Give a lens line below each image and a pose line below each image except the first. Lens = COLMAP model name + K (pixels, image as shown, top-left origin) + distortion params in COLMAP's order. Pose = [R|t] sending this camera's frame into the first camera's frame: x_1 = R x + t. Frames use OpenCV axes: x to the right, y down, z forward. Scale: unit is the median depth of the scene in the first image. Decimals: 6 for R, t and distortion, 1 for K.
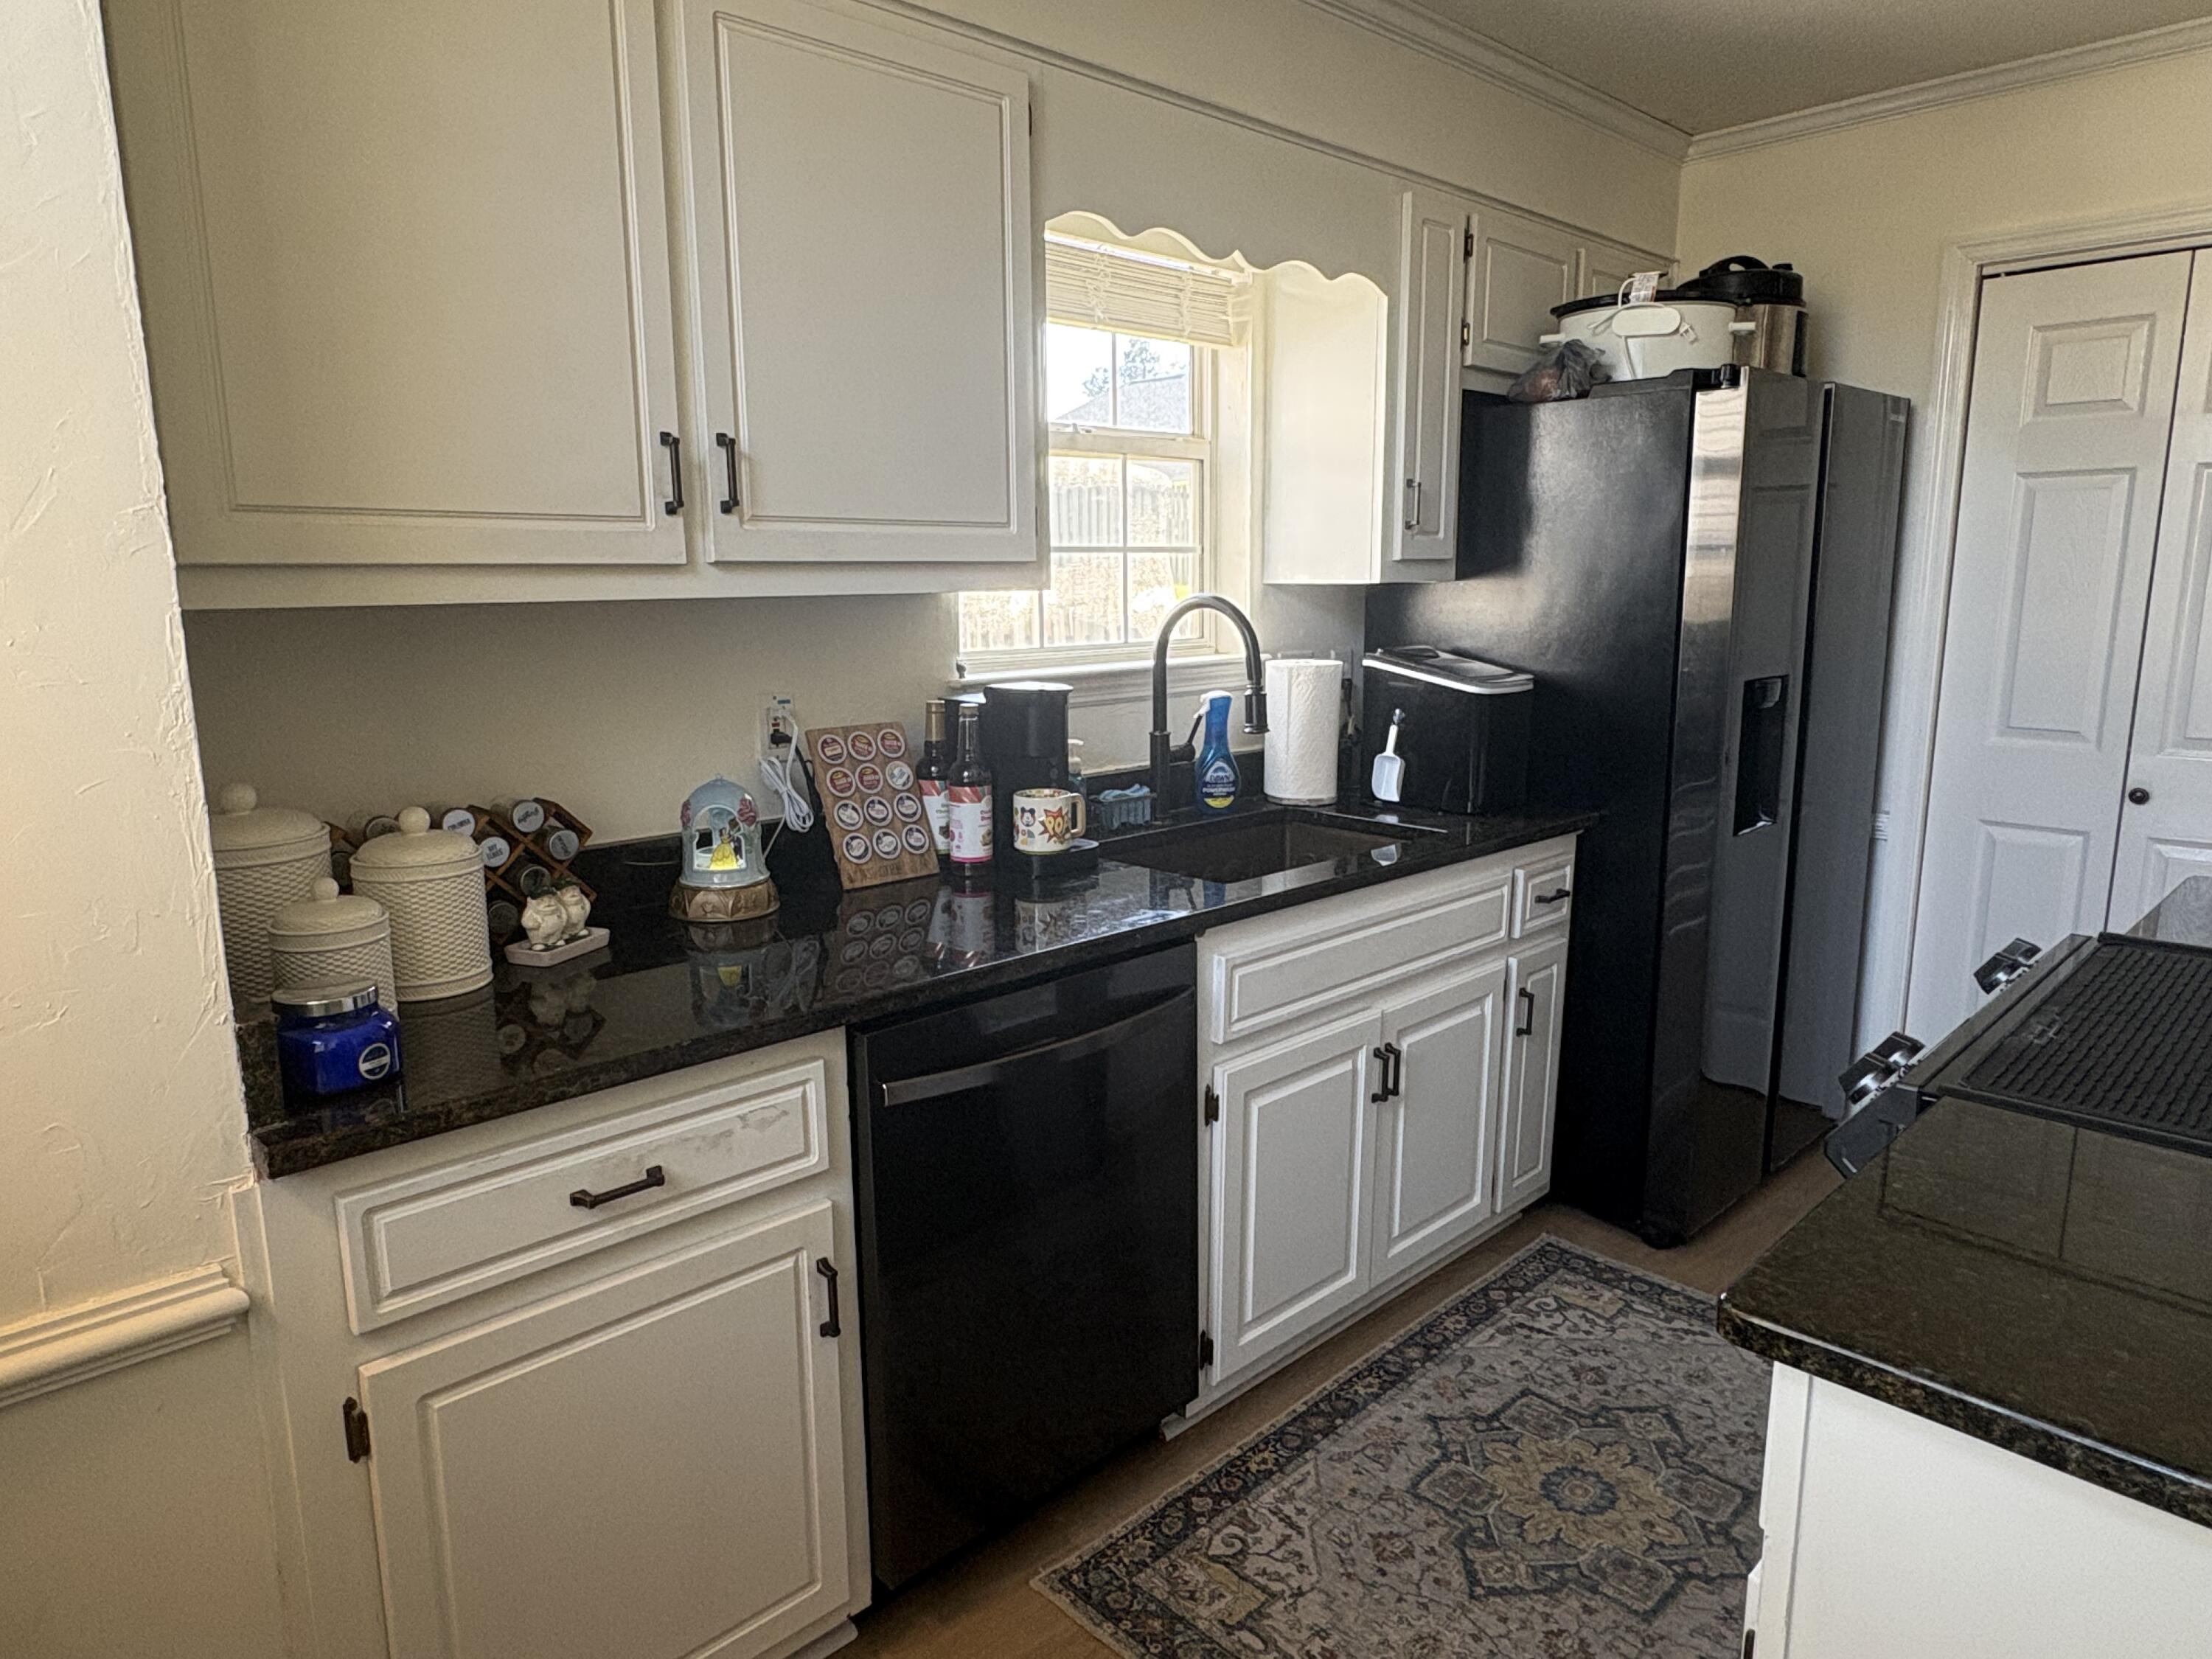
lens RADIAL K [[1382.9, 0, 1101.3], [0, 1382.9, 822.8], [0, 0, 1]] dist [-0.004823, 0.002249]
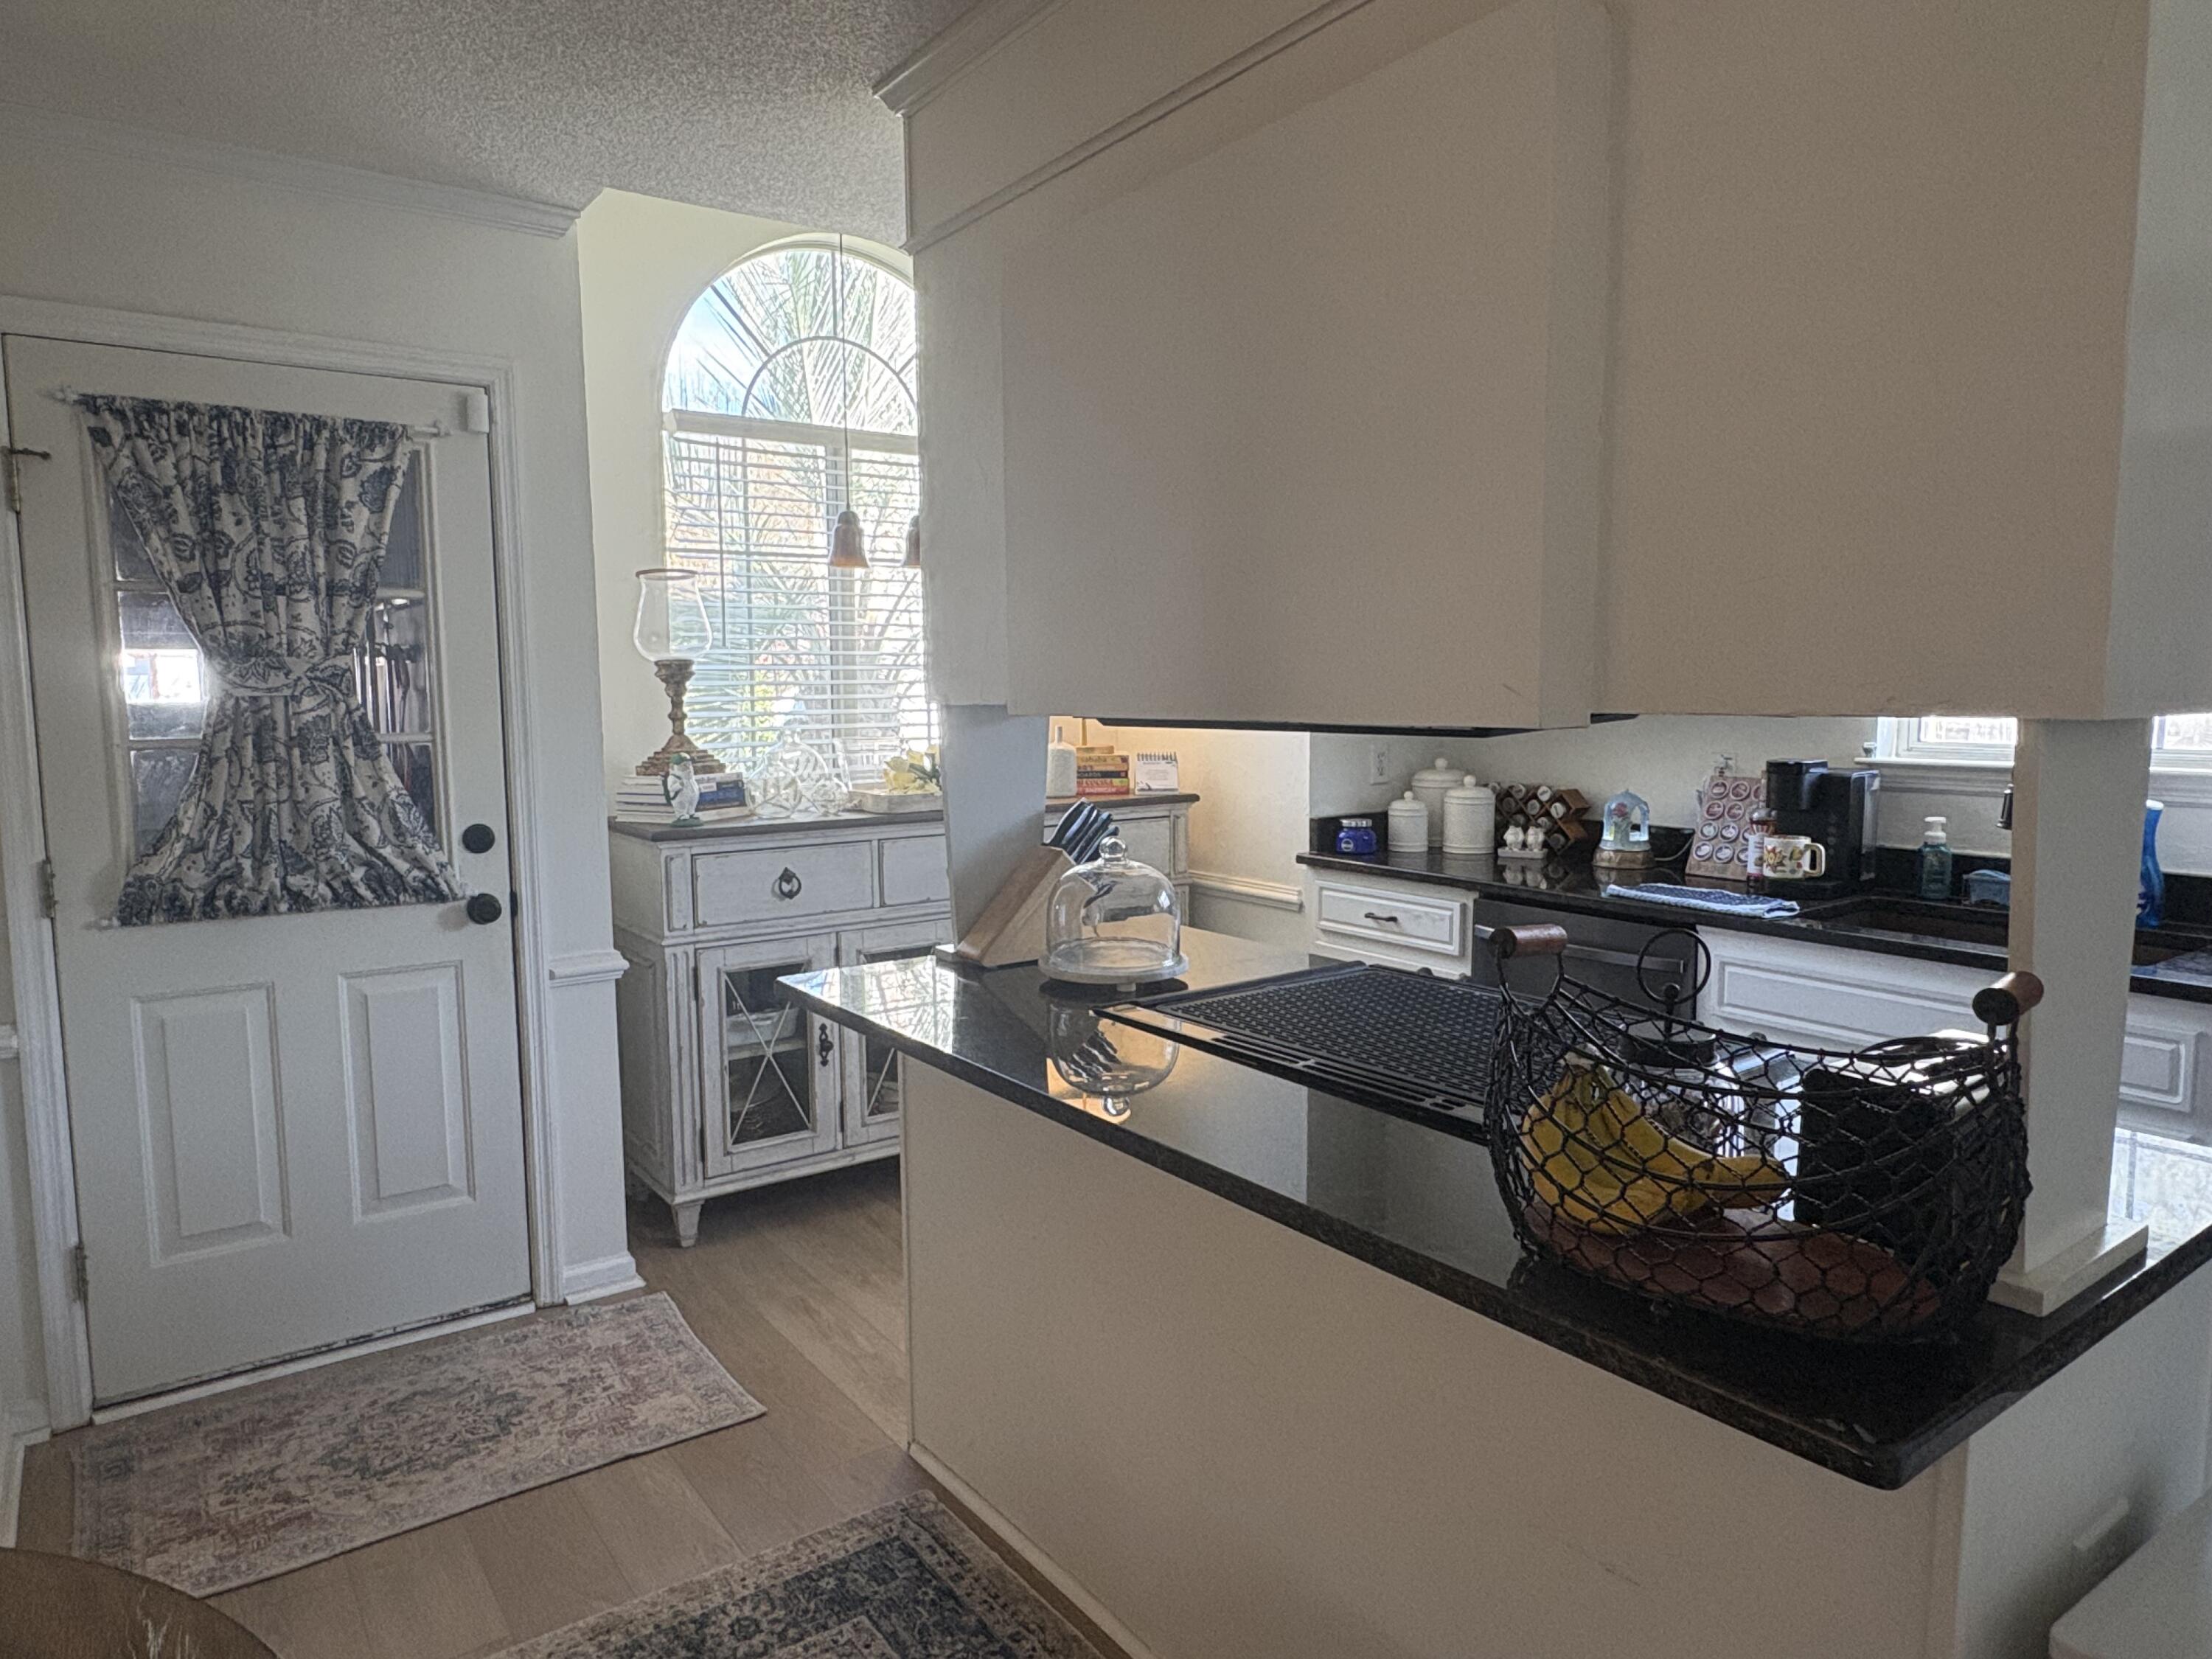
lens RADIAL K [[1382.9, 0, 1101.3], [0, 1382.9, 822.8], [0, 0, 1]] dist [-0.004823, 0.002249]
pose [[-0.138965, 0.112277, -0.983912, 1.508428], [-0.171990, 0.975717, 0.135634, -0.110804], [0.975248, 0.188071, -0.116280, 0.516531]]
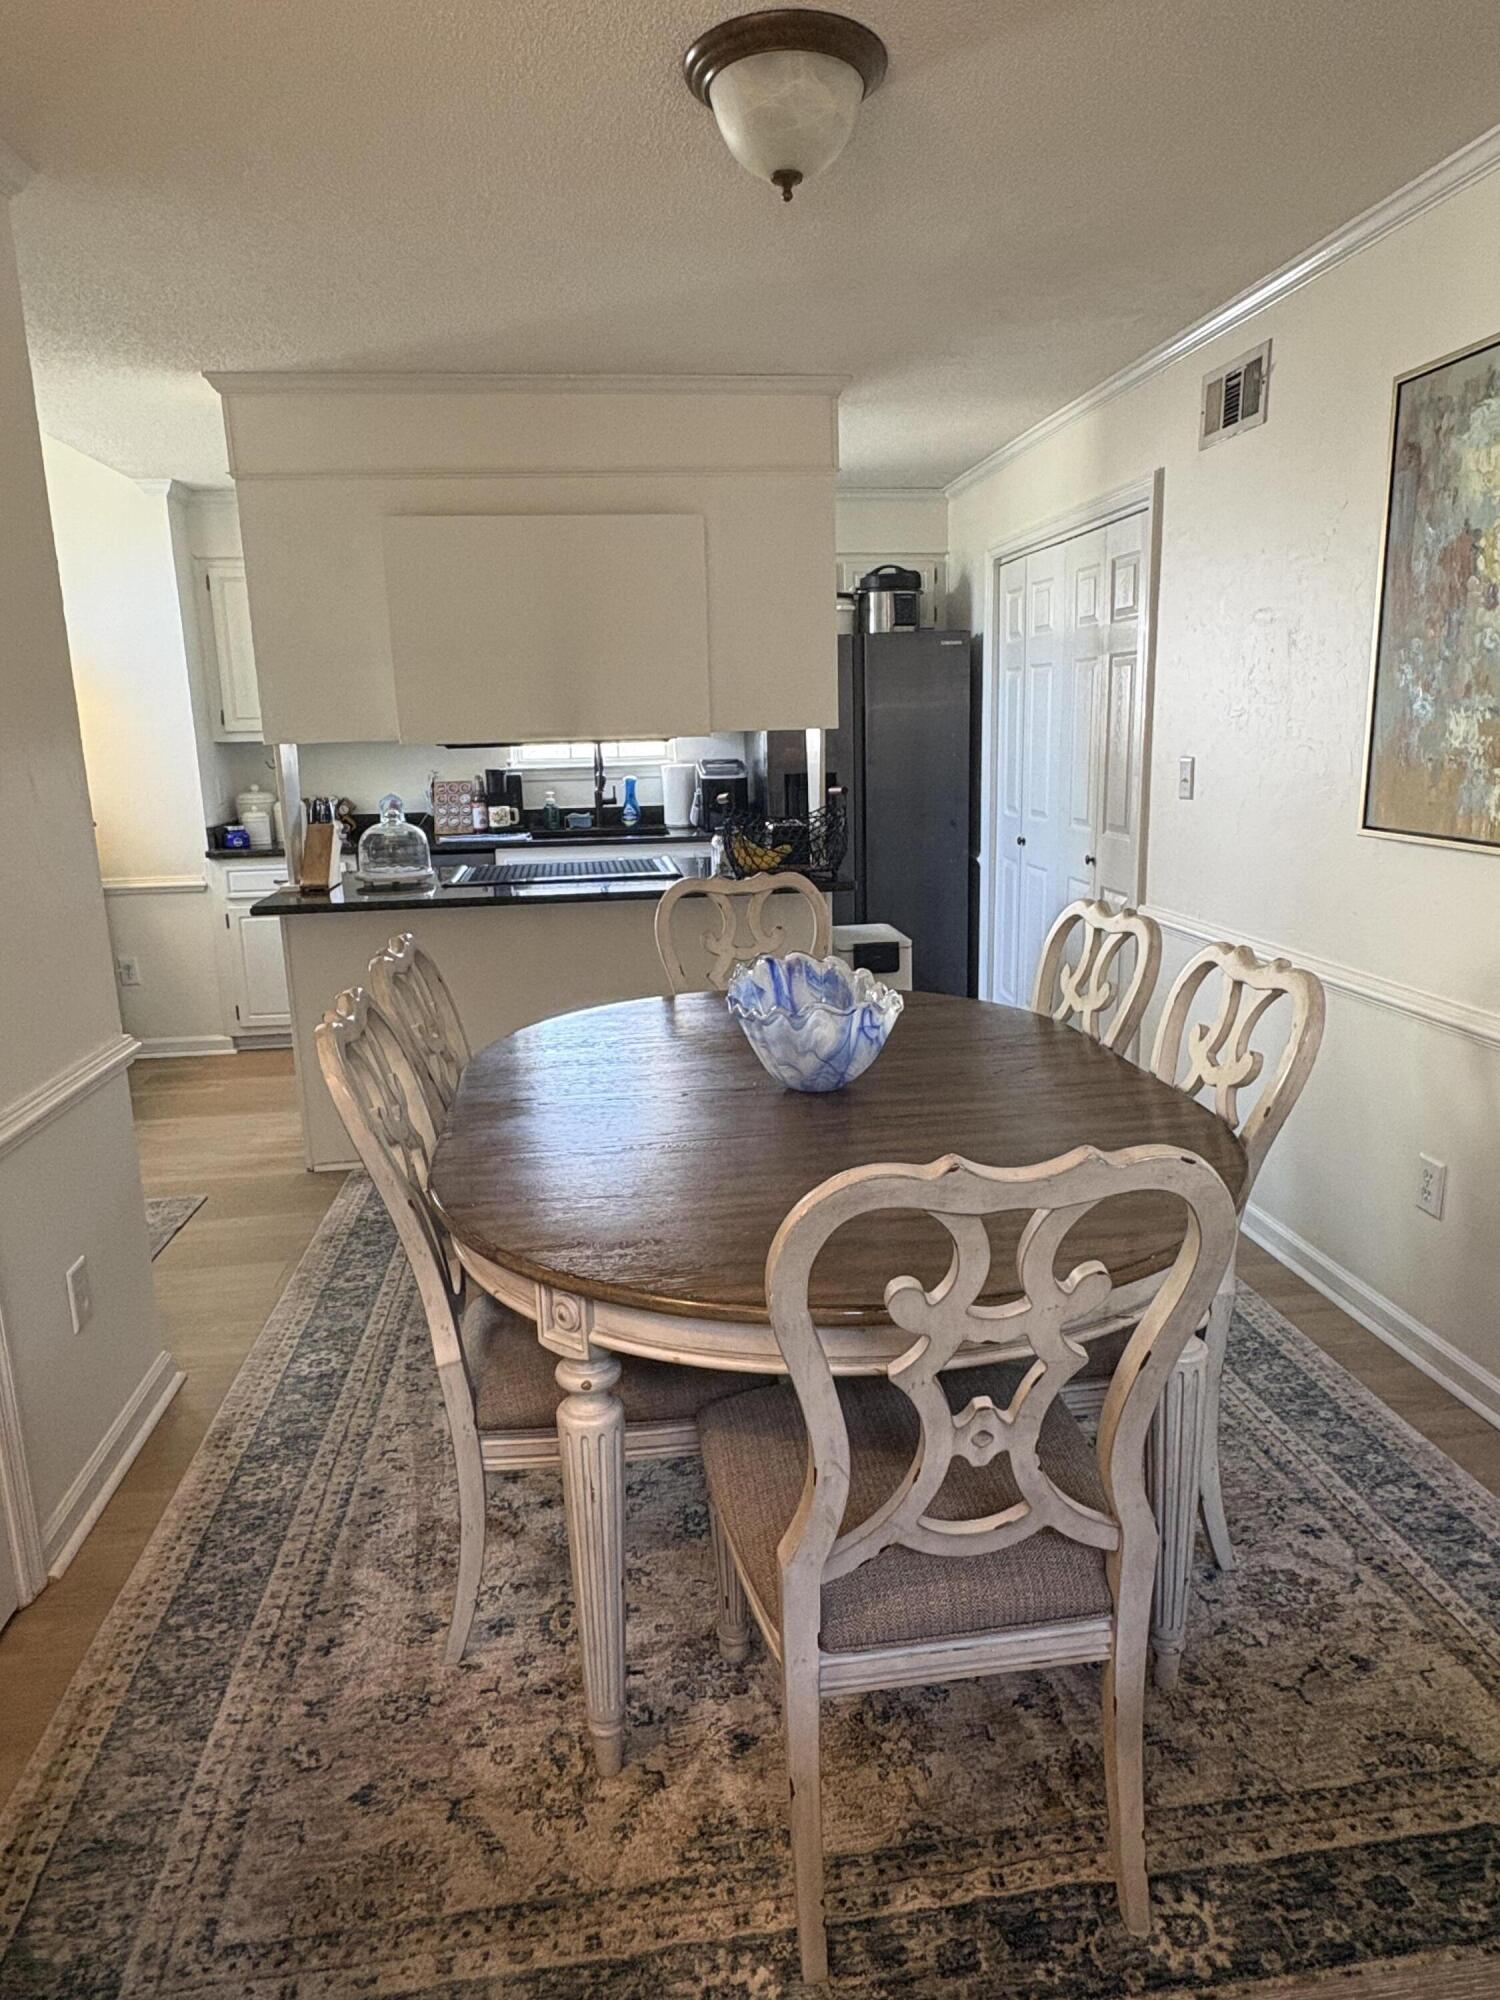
lens RADIAL K [[1250.3, 0, 760.1], [0, 1250.3, 998.5], [0, 0, 1]] dist [-0.004823, 0.002249]
pose [[0.805959, 0.117643, -0.580164, 2.052314], [-0.092369, 0.993042, 0.073047, 0.141994], [0.584721, -0.005284, 0.811217, -0.823131]]
